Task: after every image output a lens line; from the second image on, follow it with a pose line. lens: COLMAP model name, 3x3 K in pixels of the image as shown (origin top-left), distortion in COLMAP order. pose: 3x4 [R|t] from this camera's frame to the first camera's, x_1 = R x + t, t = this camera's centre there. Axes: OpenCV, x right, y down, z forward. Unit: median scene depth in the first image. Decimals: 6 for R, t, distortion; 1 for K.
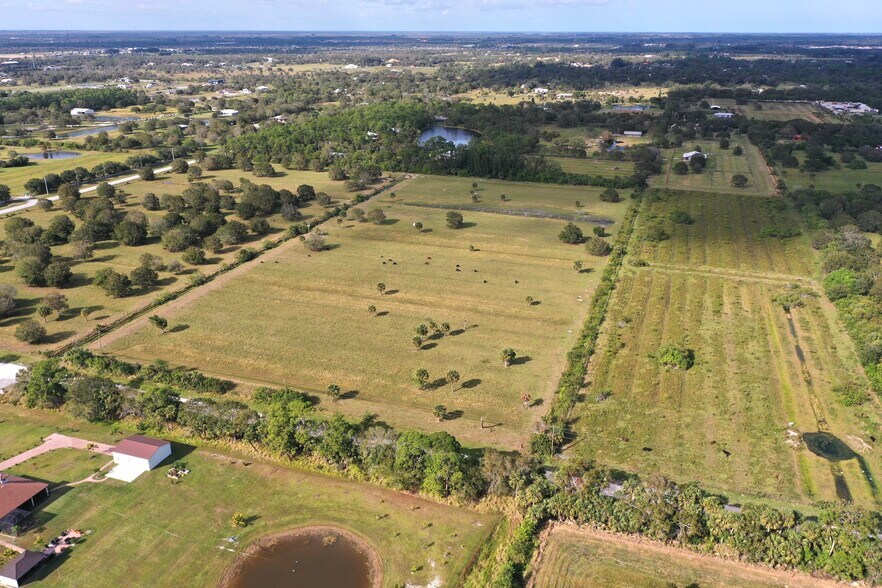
lens RADIAL K [[703.6, 0, 441.0], [0, 703.6, 297.2], [0, 0, 1]] dist [0.003377, 0.004167]
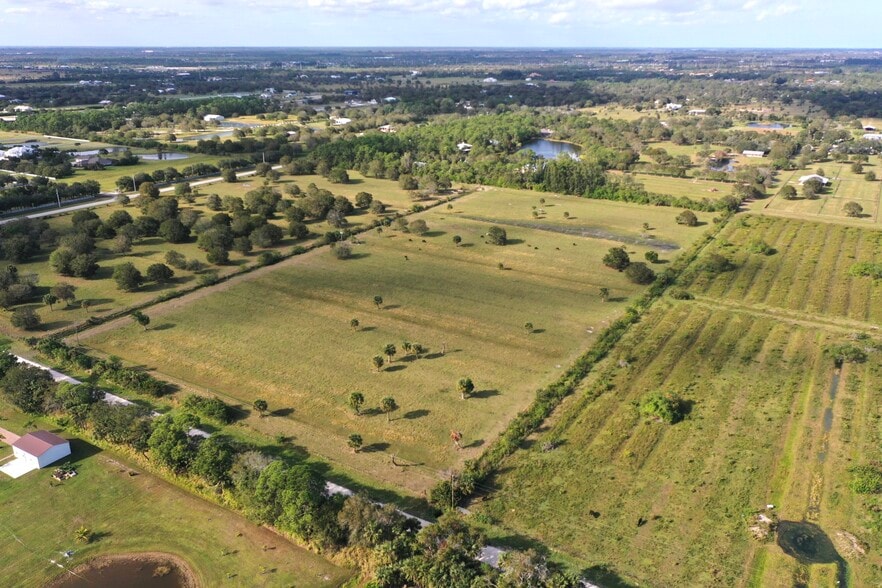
lens RADIAL K [[703.6, 0, 439.7], [0, 703.6, 302.3], [0, 0, 1]] dist [0.003377, 0.004167]
pose [[0.976518, 0.073928, -0.202356, 0.175126], [-0.076745, 0.997032, -0.006097, -0.011964], [0.201305, 0.021484, 0.979293, 0.084578]]
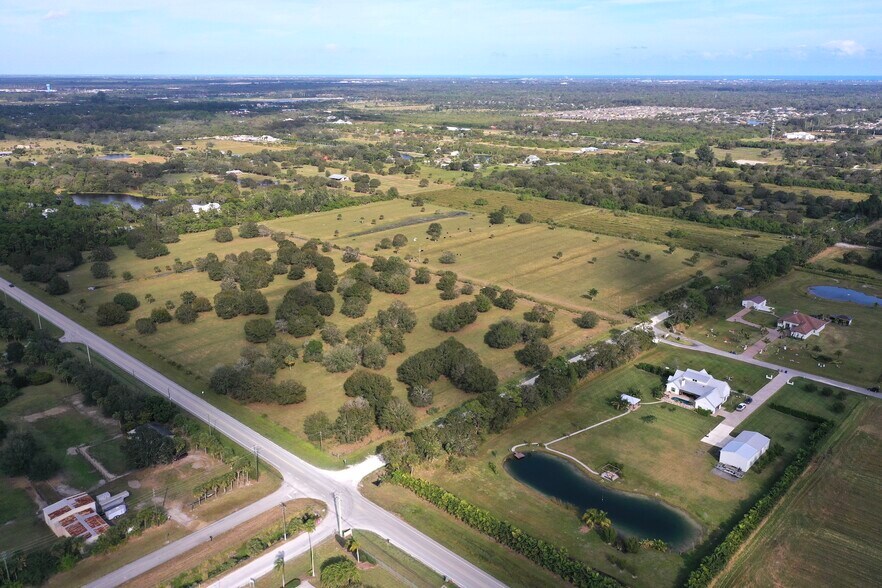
lens RADIAL K [[703.6, 0, 442.6], [0, 703.6, 288.6], [0, 0, 1]] dist [0.003377, 0.004167]
pose [[0.415797, -0.272312, 0.867732, -1.490681], [0.327237, 0.935014, 0.136622, -0.229802], [-0.848545, 0.227147, 0.477887, 0.454293]]
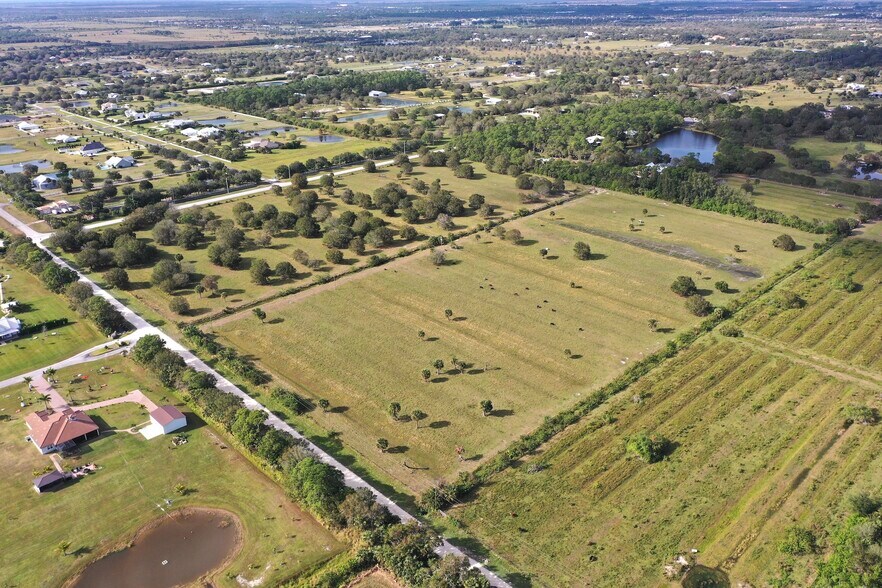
lens RADIAL K [[703.6, 0, 437.9], [0, 703.6, 290.9], [0, 0, 1]] dist [0.003377, 0.004167]
pose [[0.891795, 0.165164, -0.421216, 0.339059], [-0.148491, 0.986264, 0.072342, -0.119127], [0.427379, -0.001967, 0.904071, -0.009709]]
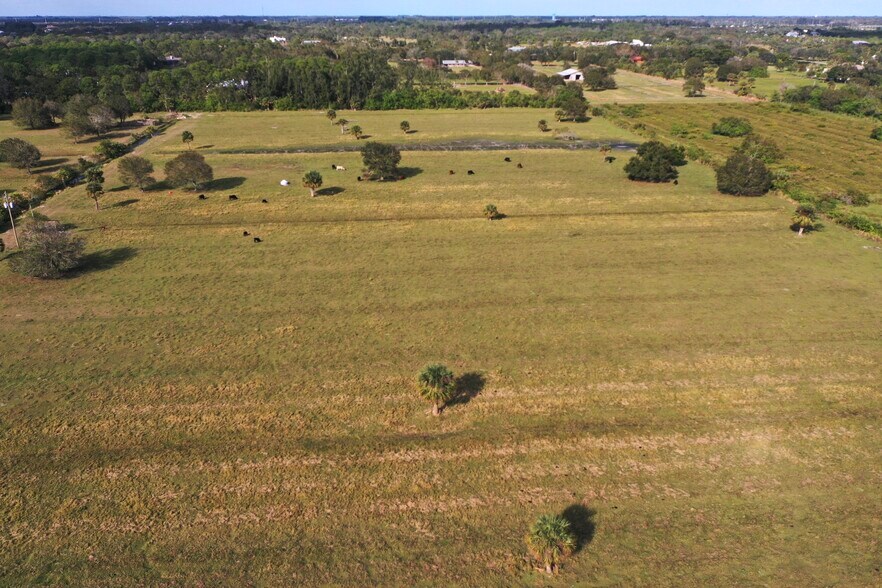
lens RADIAL K [[703.6, 0, 440.3], [0, 703.6, 294.8], [0, 0, 1]] dist [0.003377, 0.004167]
pose [[0.908754, -0.159610, 0.385603, -0.162967], [0.154501, 0.986993, 0.044427, -0.051907], [-0.387679, 0.019203, 0.921594, 0.724703]]
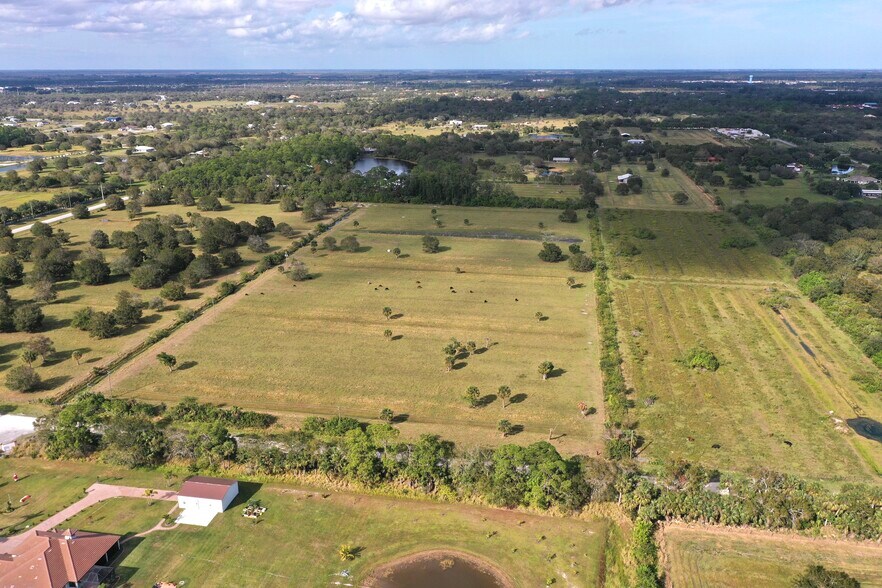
lens RADIAL K [[703.6, 0, 442.3], [0, 703.6, 311.5], [0, 0, 1]] dist [0.003377, 0.004167]
pose [[0.988037, -0.054630, 0.144215, -0.140988], [0.058939, 0.997929, -0.025774, 0.014279], [-0.142508, 0.033965, 0.989211, 0.023053]]
